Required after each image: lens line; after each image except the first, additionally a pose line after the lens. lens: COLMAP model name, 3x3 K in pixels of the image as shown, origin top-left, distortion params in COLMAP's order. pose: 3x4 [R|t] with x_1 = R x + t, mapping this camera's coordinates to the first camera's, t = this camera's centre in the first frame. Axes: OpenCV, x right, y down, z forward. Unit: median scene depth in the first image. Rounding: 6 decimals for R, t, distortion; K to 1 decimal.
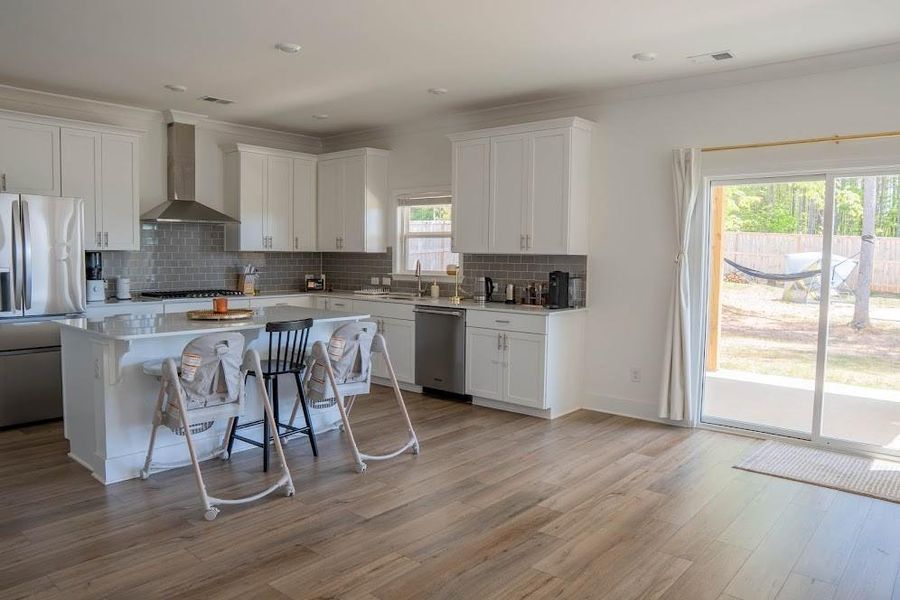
lens RADIAL K [[630.4, 0, 446.9], [0, 630.4, 300.0], [0, 0, 1]] dist [-0.100299, 0.060716]
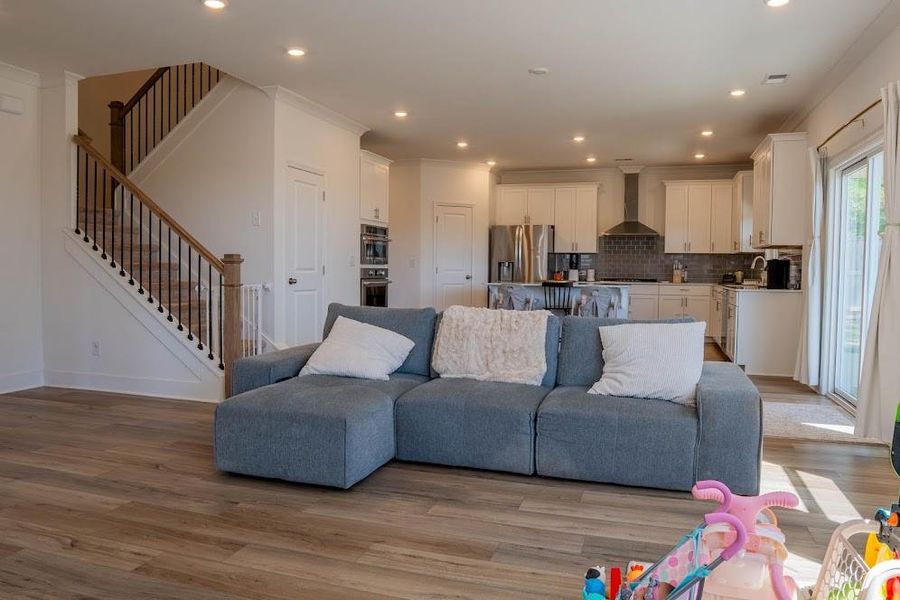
lens RADIAL K [[651.2, 0, 450.0], [0, 651.2, 300.0], [0, 0, 1]] dist [-0.107641, 0.066833]
pose [[0.386509, 0.035797, -0.921591, 1.056569], [-0.073038, 0.997296, 0.008106, 0.068450], [0.919389, 0.064178, 0.388079, -0.058608]]
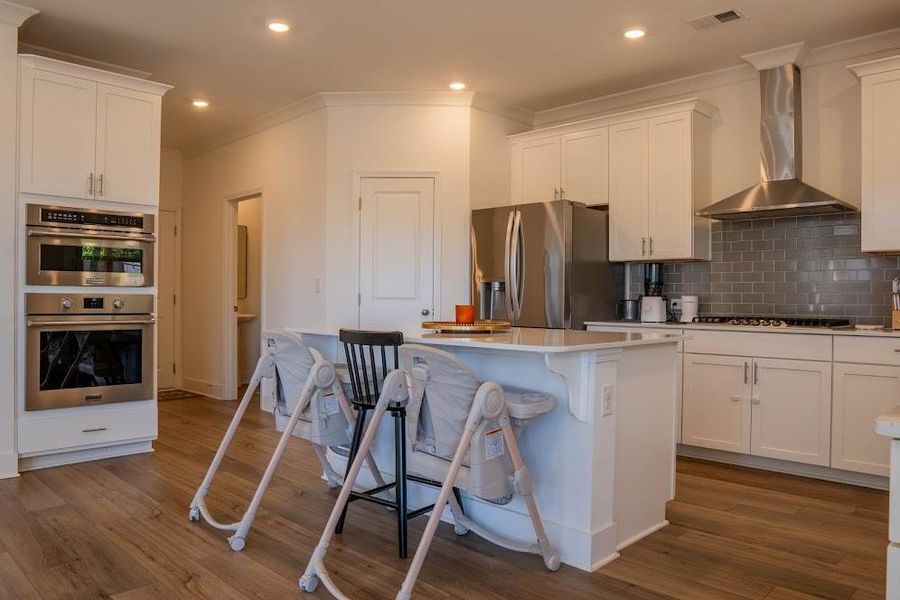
lens RADIAL K [[651.2, 0, 450.0], [0, 651.2, 300.0], [0, 0, 1]] dist [-0.107641, 0.066833]
pose [[-0.068188, -0.009600, -0.997626, 0.315462], [-0.081240, 0.996686, -0.004038, -0.002648], [0.994359, 0.080772, -0.068742, 0.809378]]
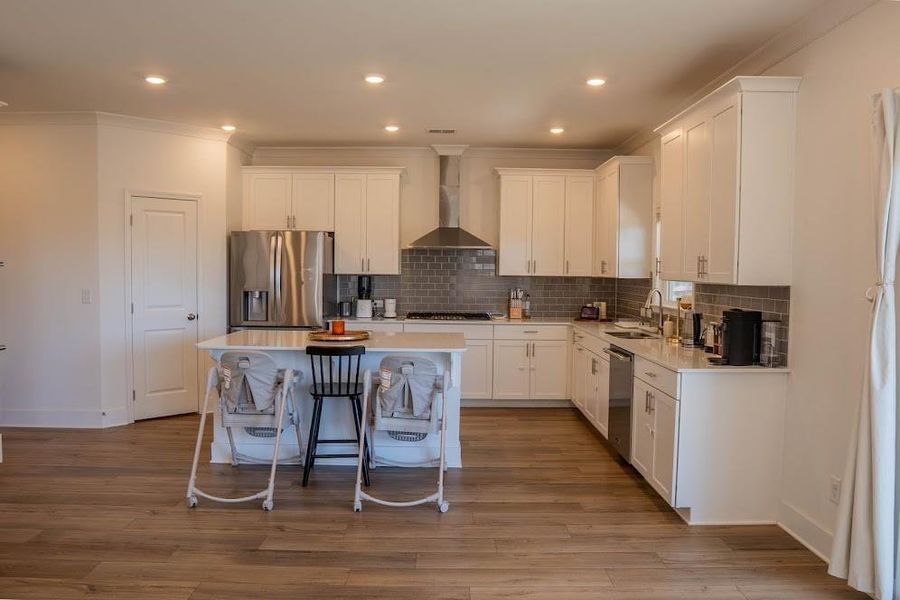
lens RADIAL K [[651.2, 0, 450.0], [0, 651.2, 300.0], [0, 0, 1]] dist [-0.107641, 0.066833]
pose [[0.659124, 0.032304, -0.751340, 0.477356], [-0.058698, 0.998239, -0.008574, -0.031466], [0.749740, 0.049753, 0.659860, 0.313082]]
